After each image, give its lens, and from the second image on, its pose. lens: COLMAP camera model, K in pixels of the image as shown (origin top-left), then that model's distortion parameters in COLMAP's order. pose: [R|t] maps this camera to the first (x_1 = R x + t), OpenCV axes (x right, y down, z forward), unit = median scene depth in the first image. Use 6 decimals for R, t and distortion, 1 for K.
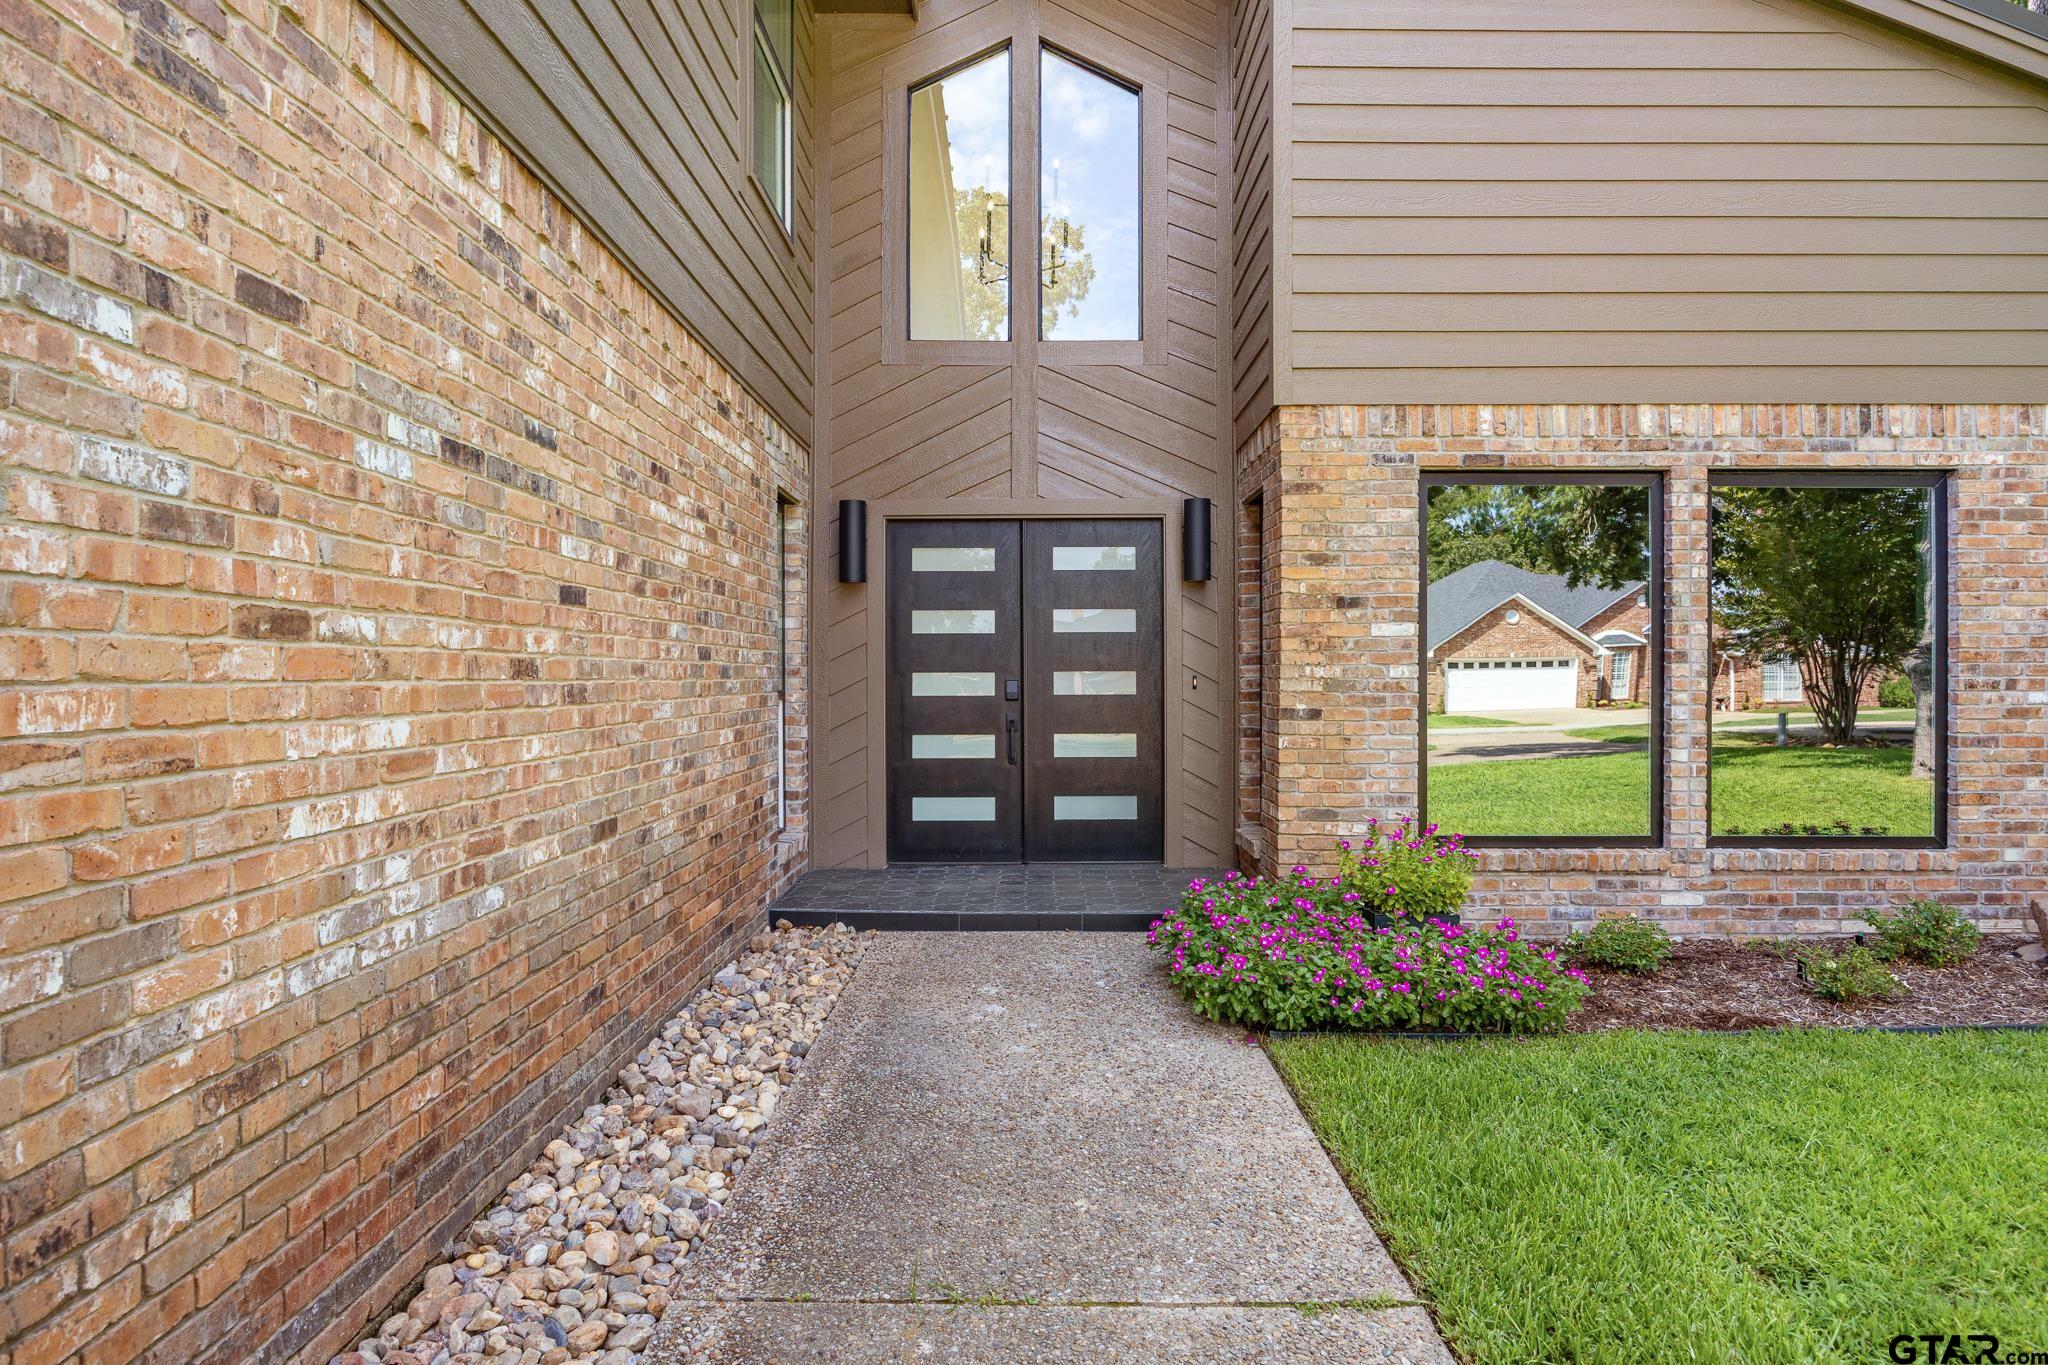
lens RADIAL K [[1263.9, 0, 1024.0], [0, 1263.9, 682.5], [0, 0, 1]] dist [0.061554, 0.000546]
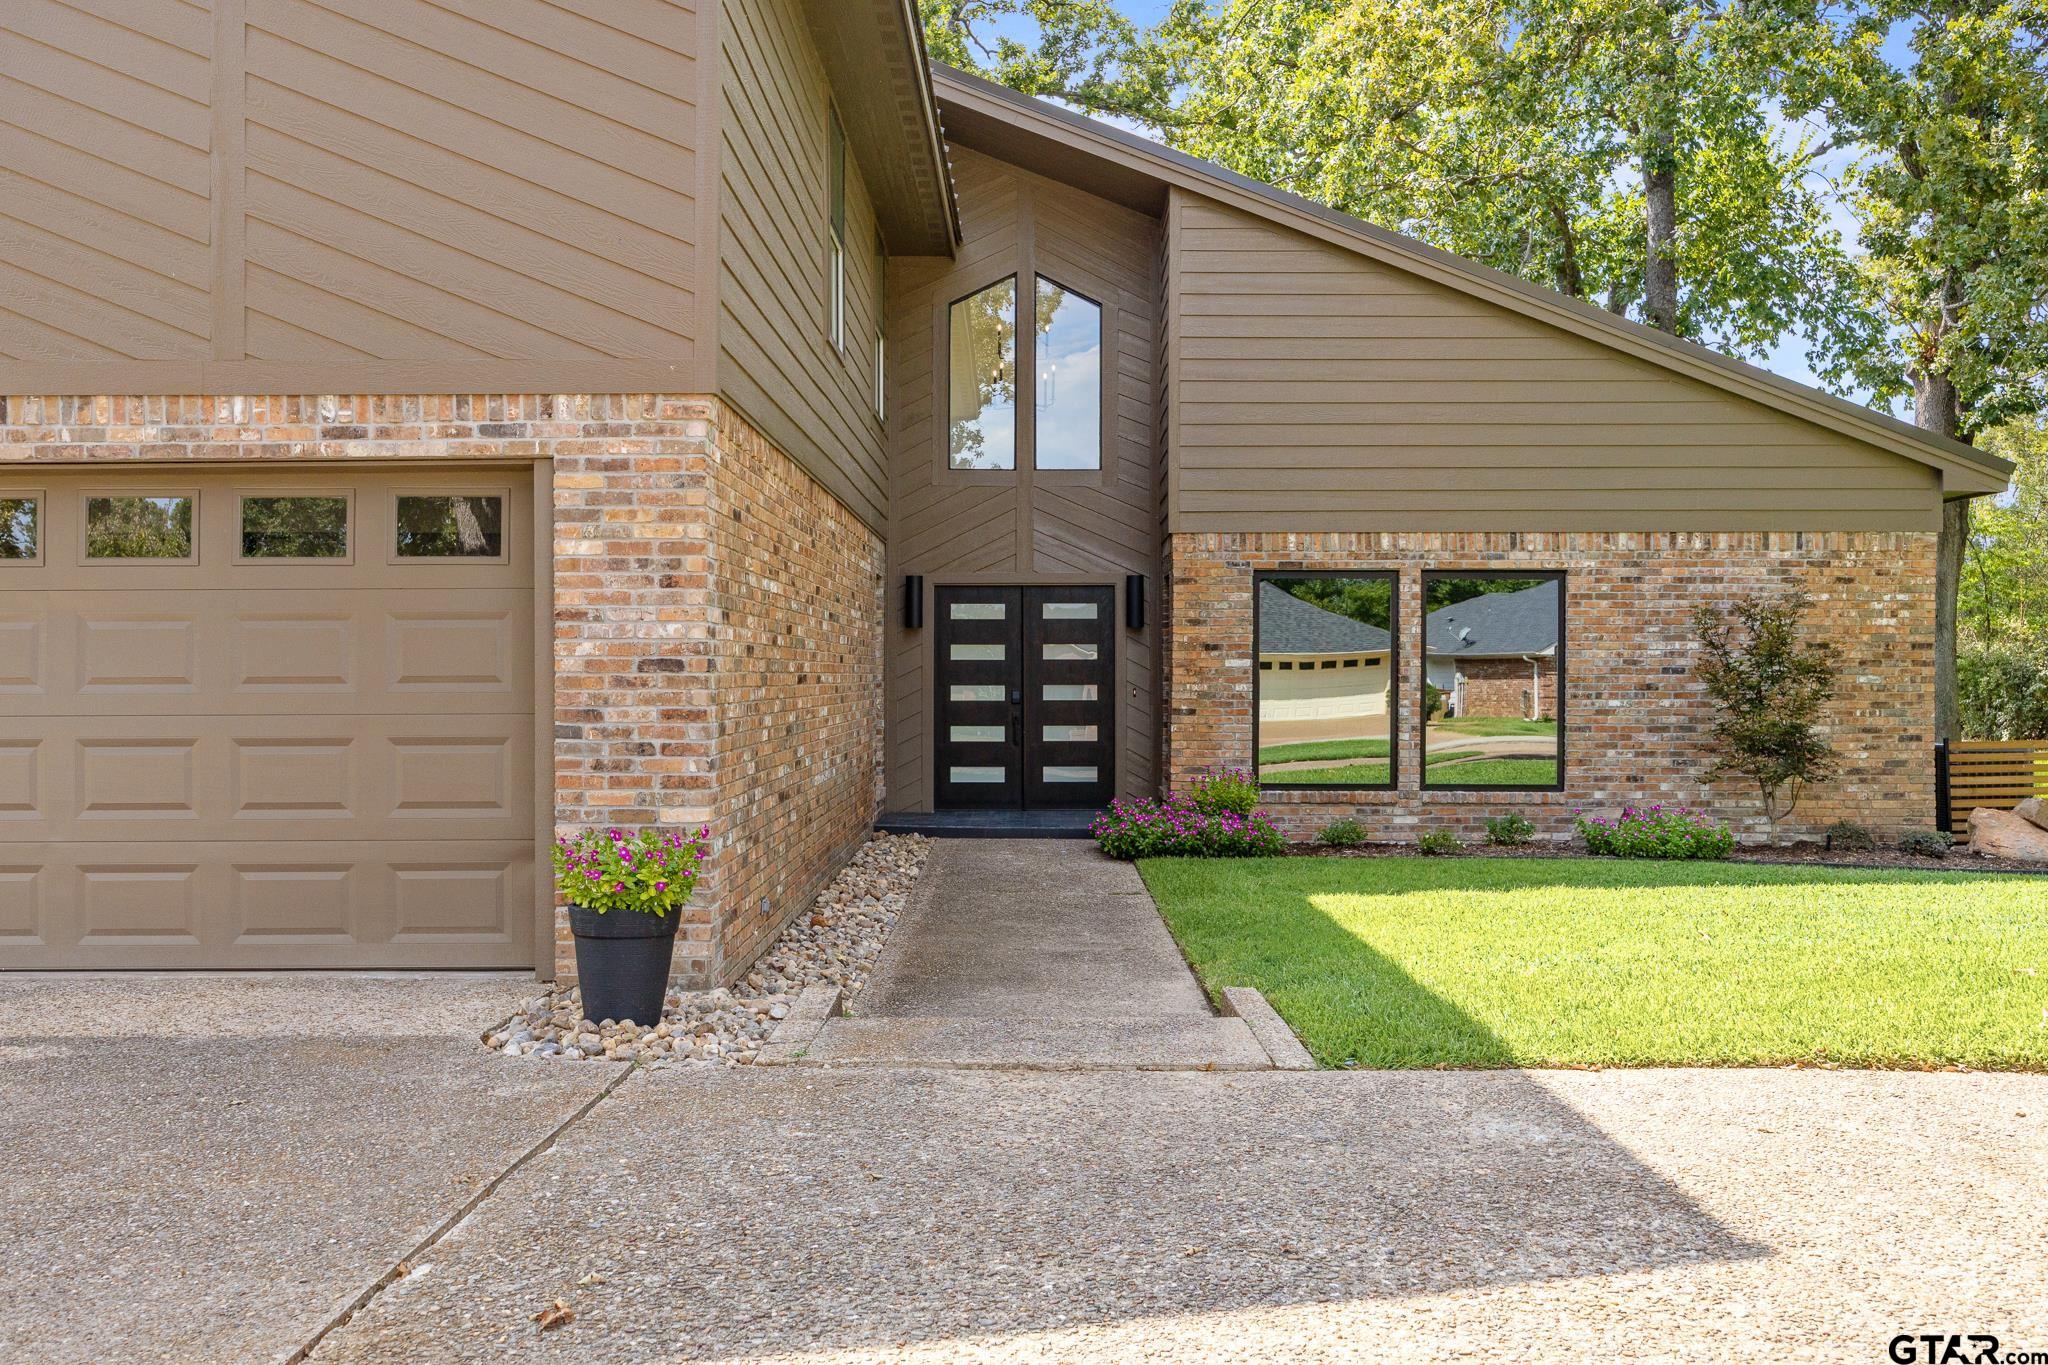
lens RADIAL K [[1752.7, 0, 1024.0], [0, 1752.7, 682.5], [0, 0, 1]] dist [-0.002704, 0.000288]
pose [[0.999996, 0.002709, -0.000861, 0.002604], [-0.002709, 0.999996, 0.000019, -0.013652], [0.000861, -0.000017, 1.000000, -1.301741]]
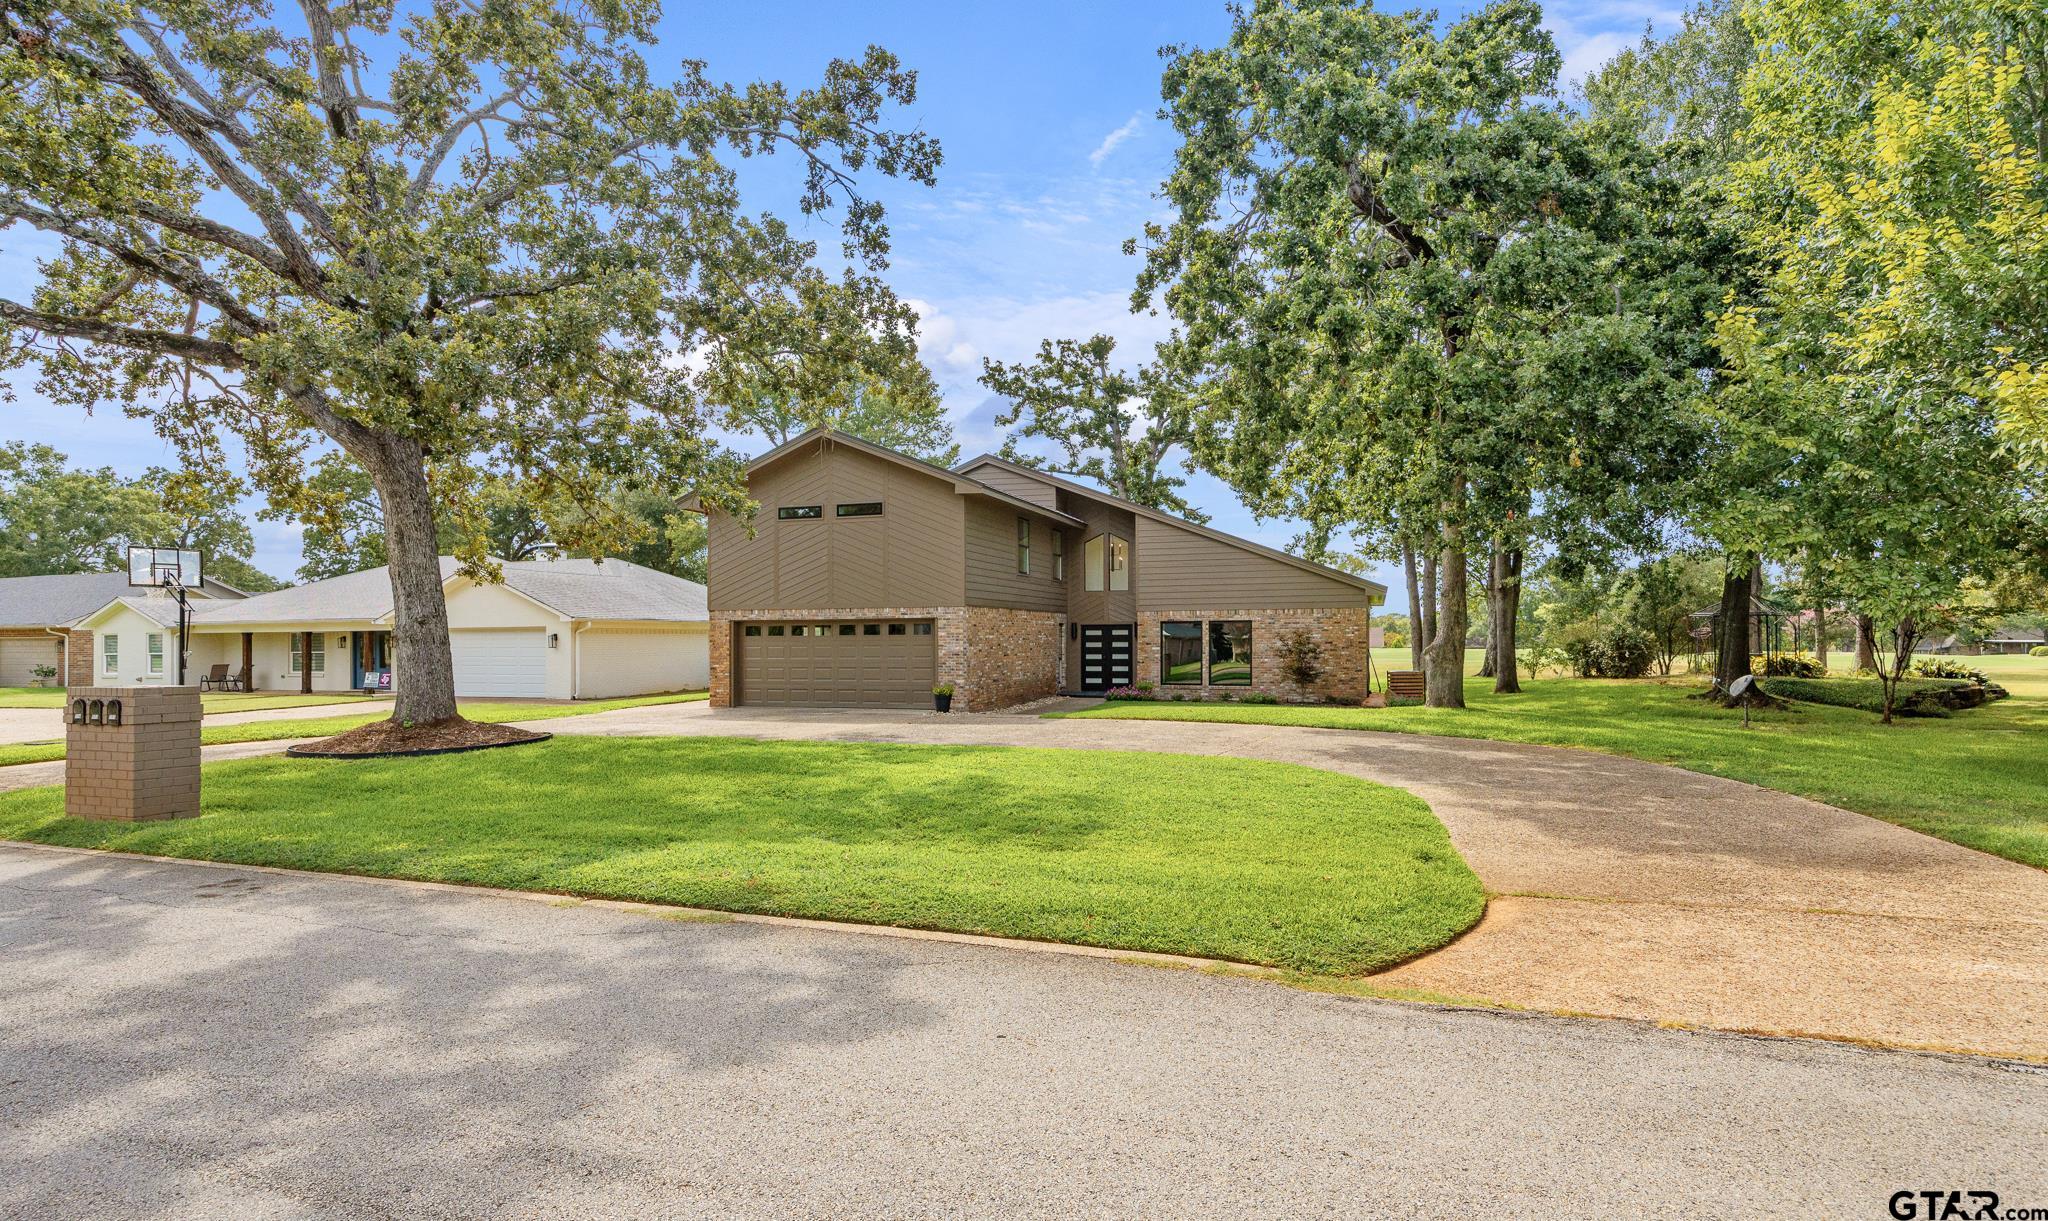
lens RADIAL K [[1120.8, 0, 1024.0], [0, 1120.8, 610.5], [0, 0, 1]] dist [-0.000167, -0.000010]
pose [[0.944277, -0.011000, -0.328969, 1.392572], [0.002030, 0.999617, -0.027599, -0.072447], [0.329147, 0.025393, 0.943937, -4.033876]]
